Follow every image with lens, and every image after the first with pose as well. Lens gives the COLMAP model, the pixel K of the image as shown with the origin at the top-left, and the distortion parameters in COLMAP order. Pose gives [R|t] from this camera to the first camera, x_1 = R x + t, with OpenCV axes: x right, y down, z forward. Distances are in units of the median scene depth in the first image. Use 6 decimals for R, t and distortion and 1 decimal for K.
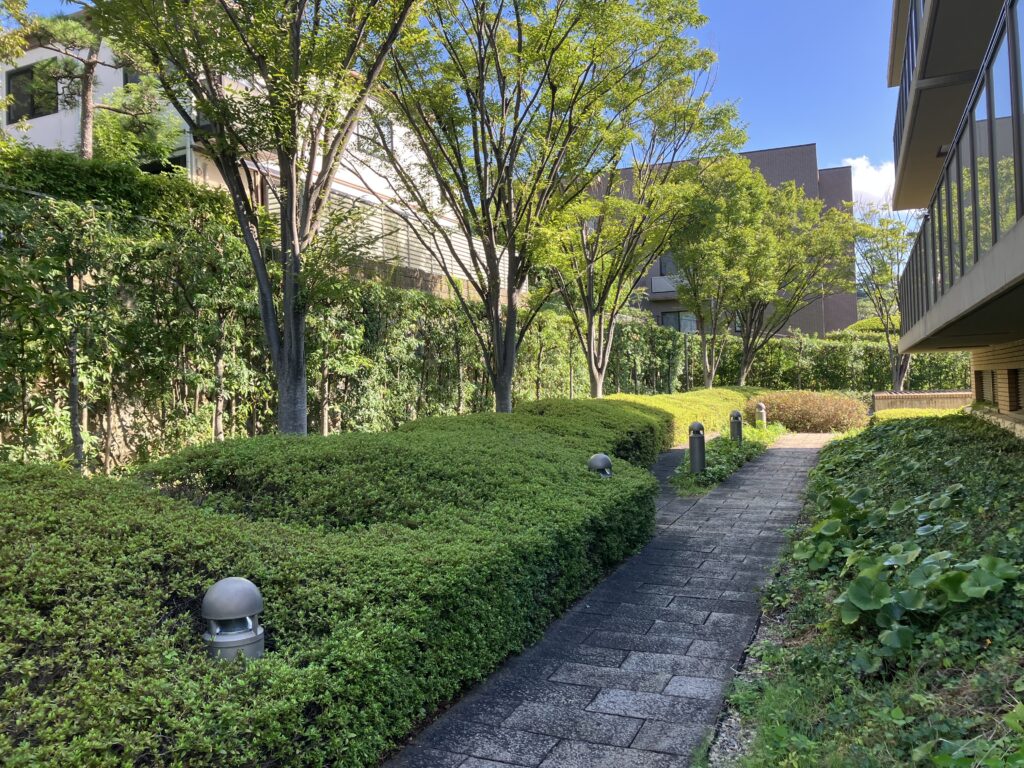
lens RADIAL K [[833.6, 0, 510.9], [0, 833.6, 387.7], [0, 0, 1]] dist [0.012472, 0.004173]
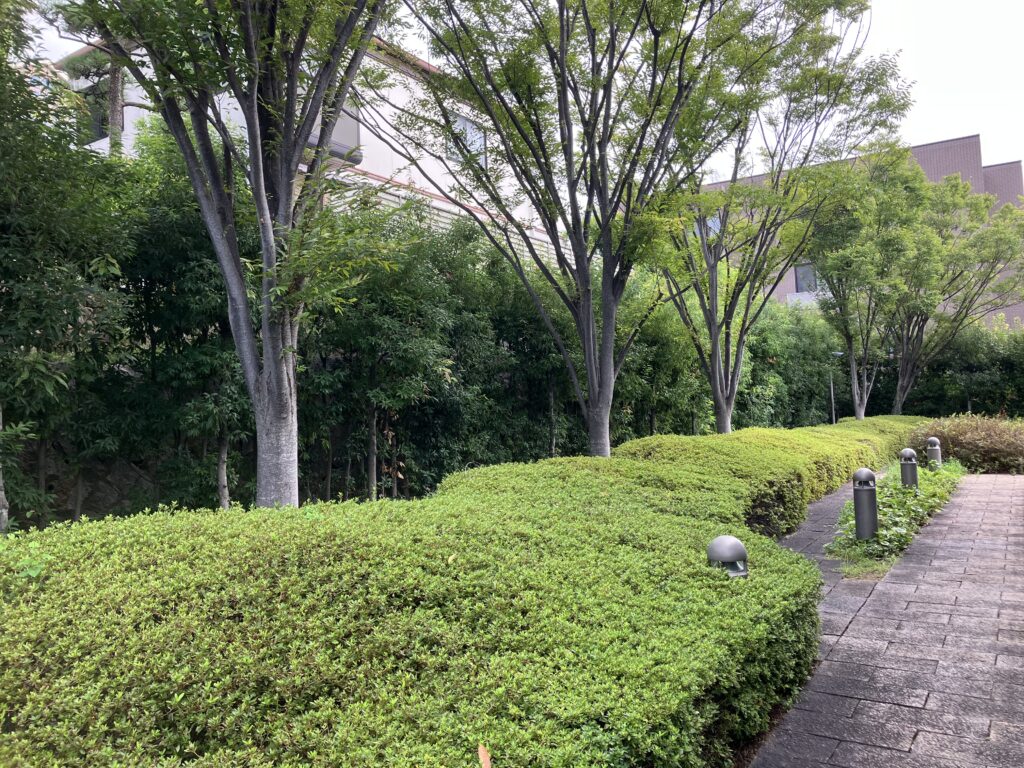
lens RADIAL K [[833.6, 0, 510.6], [0, 833.6, 374.2], [0, 0, 1]] dist [0.012472, 0.004173]
pose [[0.988522, -0.016121, -0.150213, 0.026498], [0.008339, 0.998597, -0.052291, -0.006048], [0.150845, 0.050438, 0.987270, 0.217104]]
